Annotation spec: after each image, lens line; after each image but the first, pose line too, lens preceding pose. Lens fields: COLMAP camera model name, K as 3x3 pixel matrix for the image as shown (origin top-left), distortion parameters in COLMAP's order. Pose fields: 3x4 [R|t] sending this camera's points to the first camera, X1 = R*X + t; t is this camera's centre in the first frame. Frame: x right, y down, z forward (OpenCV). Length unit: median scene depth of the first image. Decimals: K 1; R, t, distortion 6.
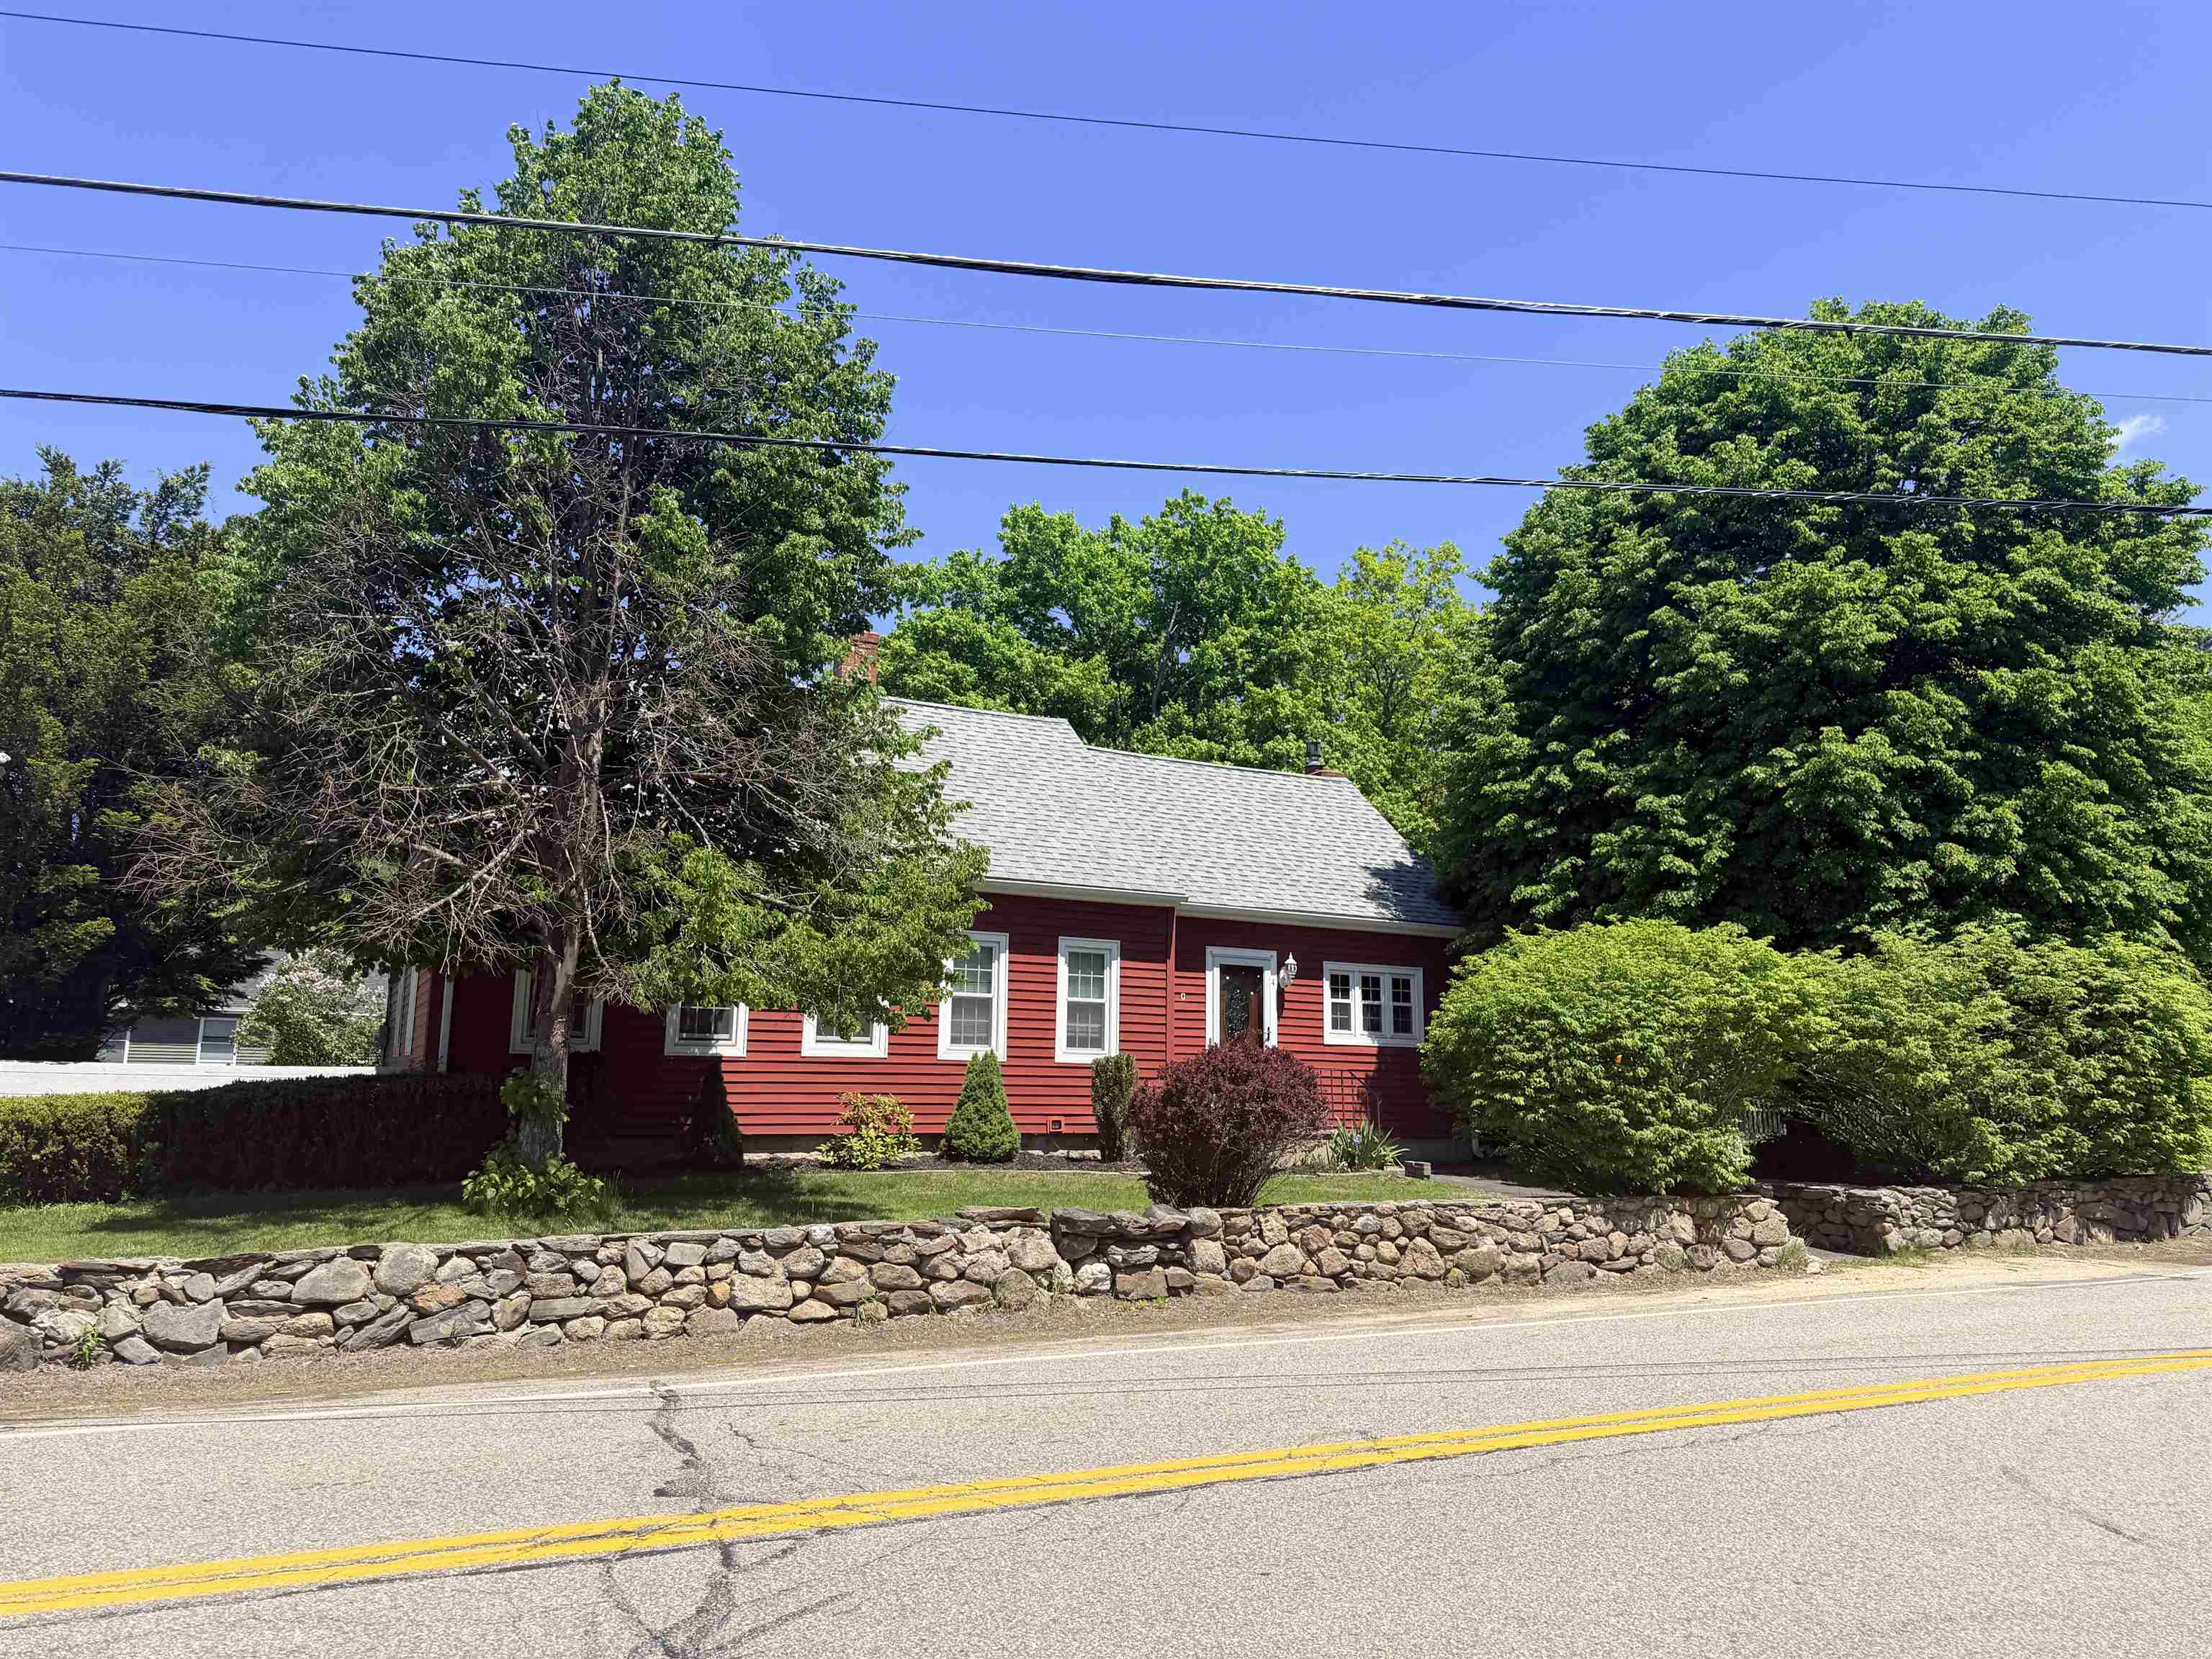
lens RADIAL K [[1627.8, 0, 1107.6], [0, 1627.8, 761.1], [0, 0, 1]] dist [0.116796, 0.000085]
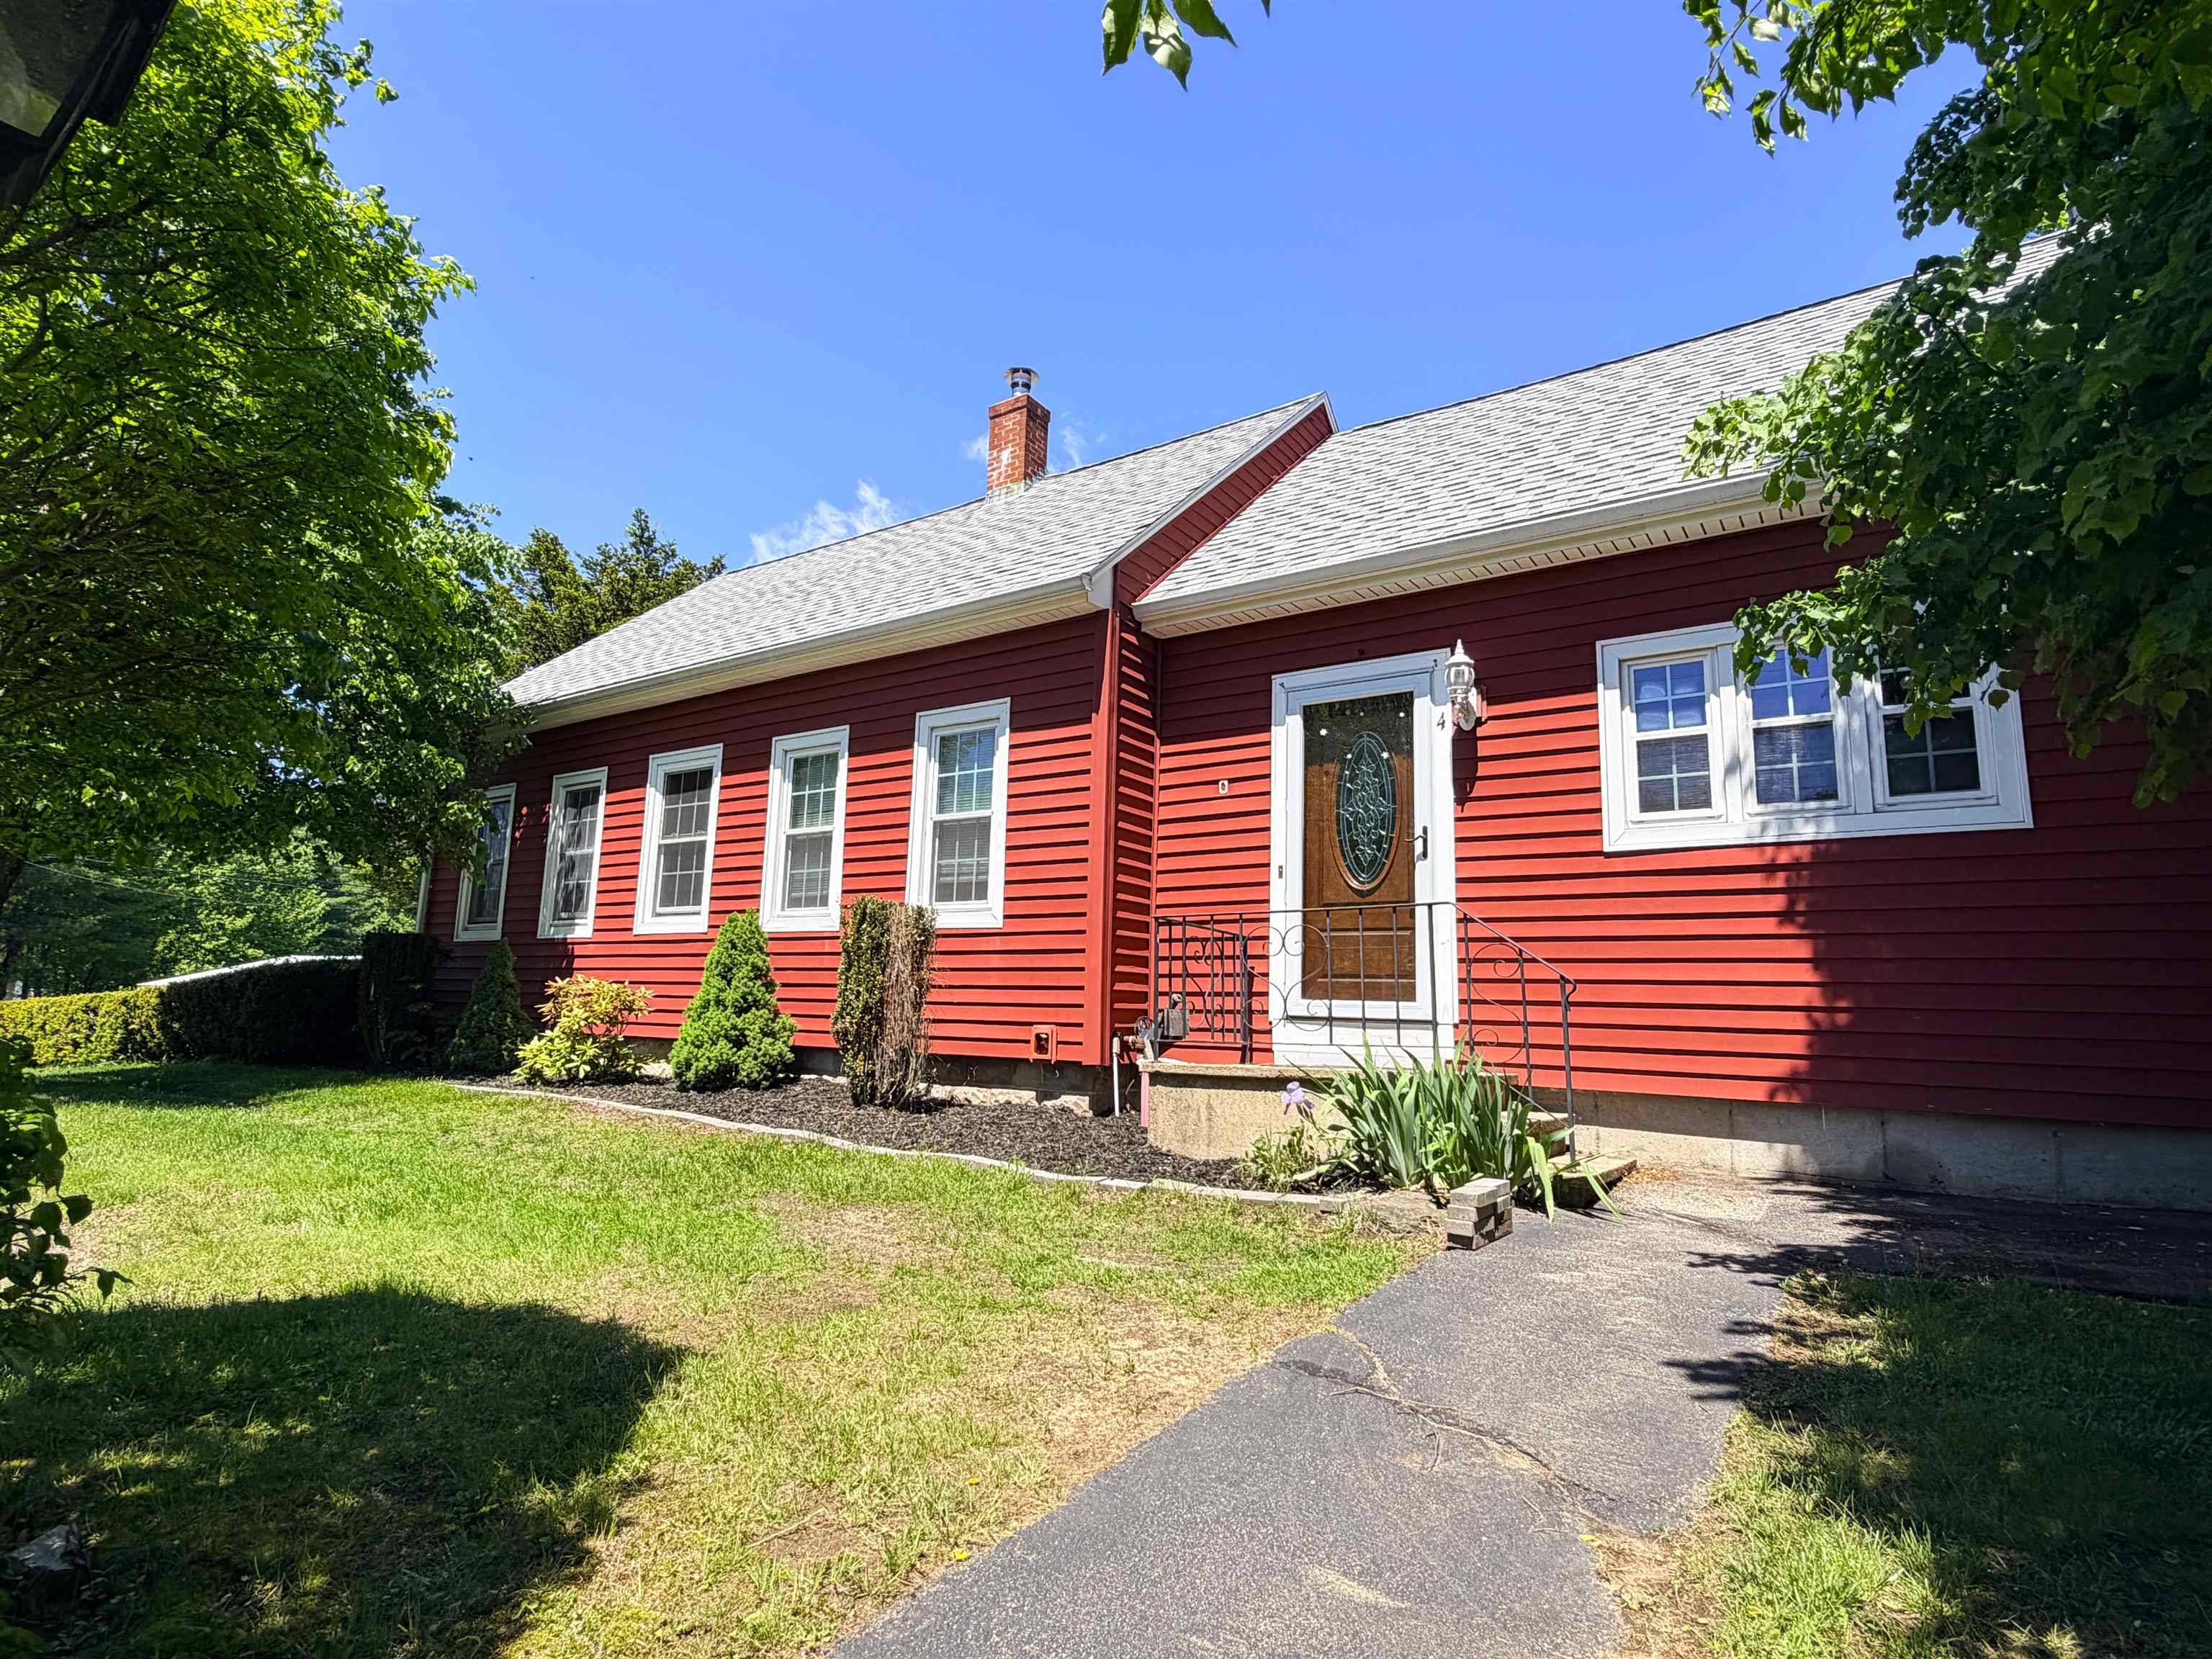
lens RADIAL K [[1106.0, 0, 1092.2], [0, 1106.0, 836.9], [0, 0, 1]] dist [0.018932, 0.000029]
pose [[0.476212, -0.134254, -0.869021, 0.302202], [0.161521, 0.984816, -0.063631, 0.168336], [0.864369, -0.110063, 0.490666, 0.779713]]
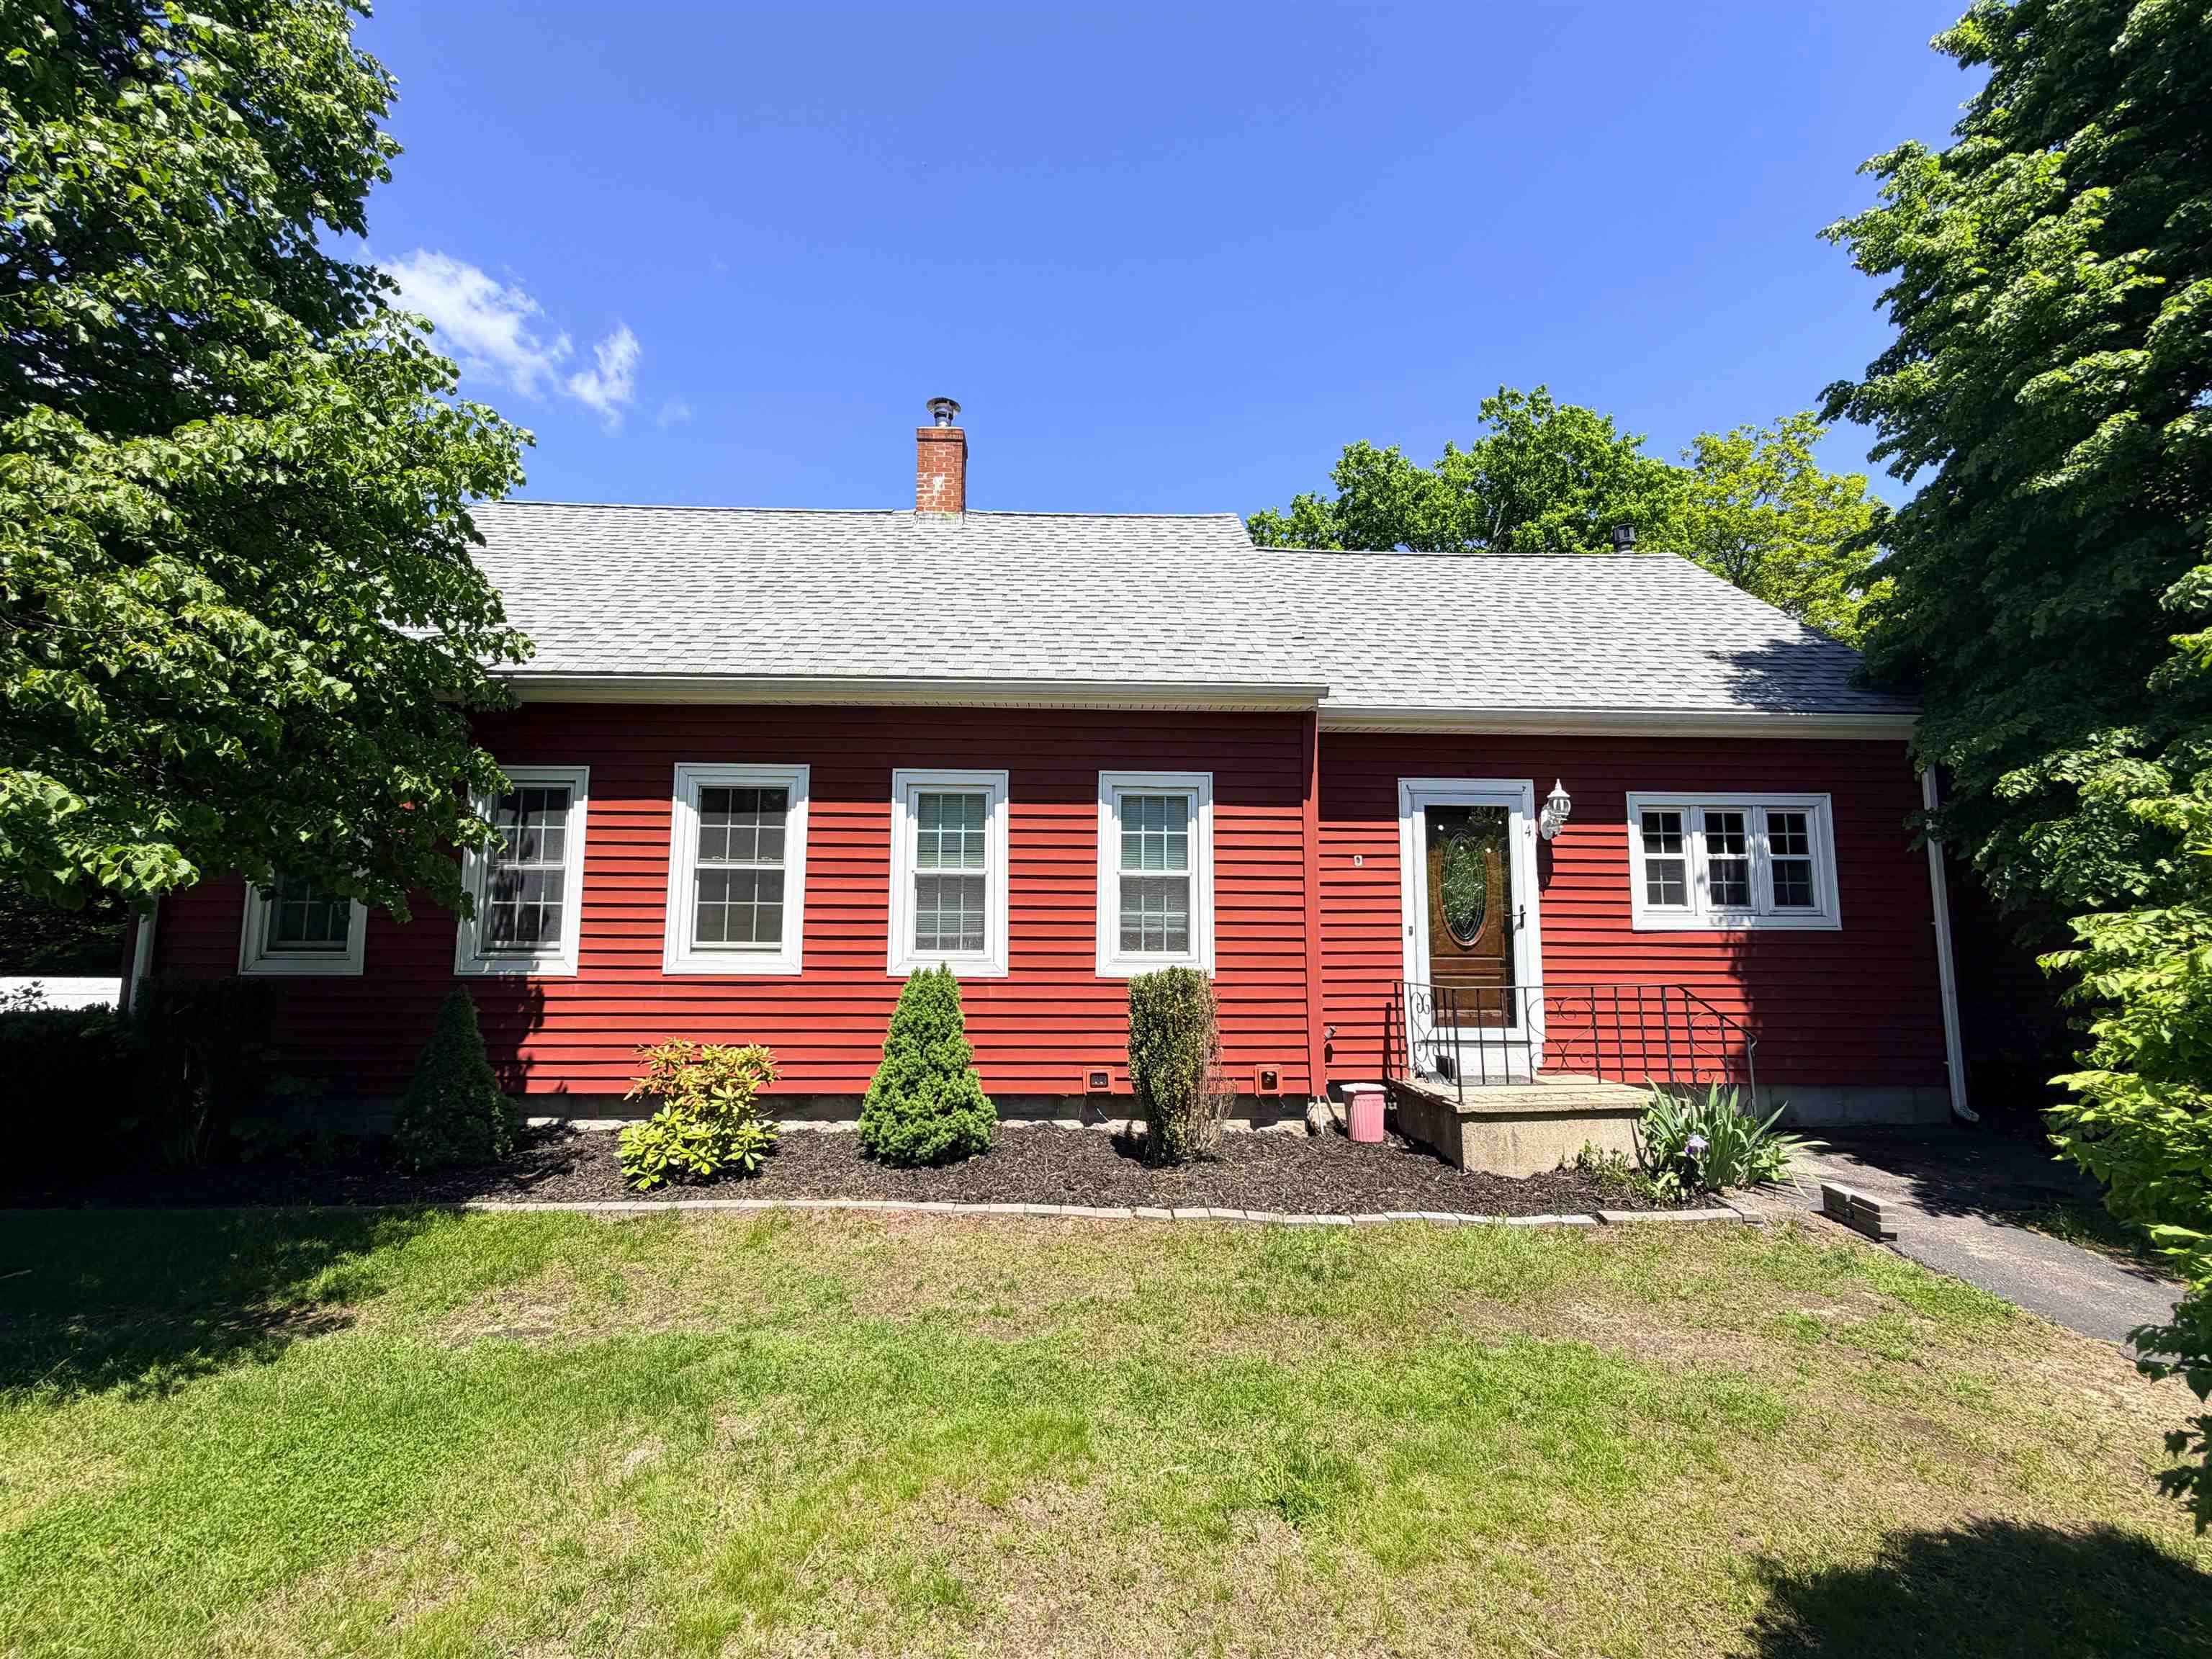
lens RADIAL K [[884.3, 0, 1106.0], [0, 884.3, 829.5], [0, 0, 1]] dist [0.008028, 0.000079]
pose [[0.896895, -0.053723, -0.438969, 0.105117], [0.097252, 0.992256, 0.077269, 0.094426], [0.431418, -0.111992, 0.895174, 0.640001]]
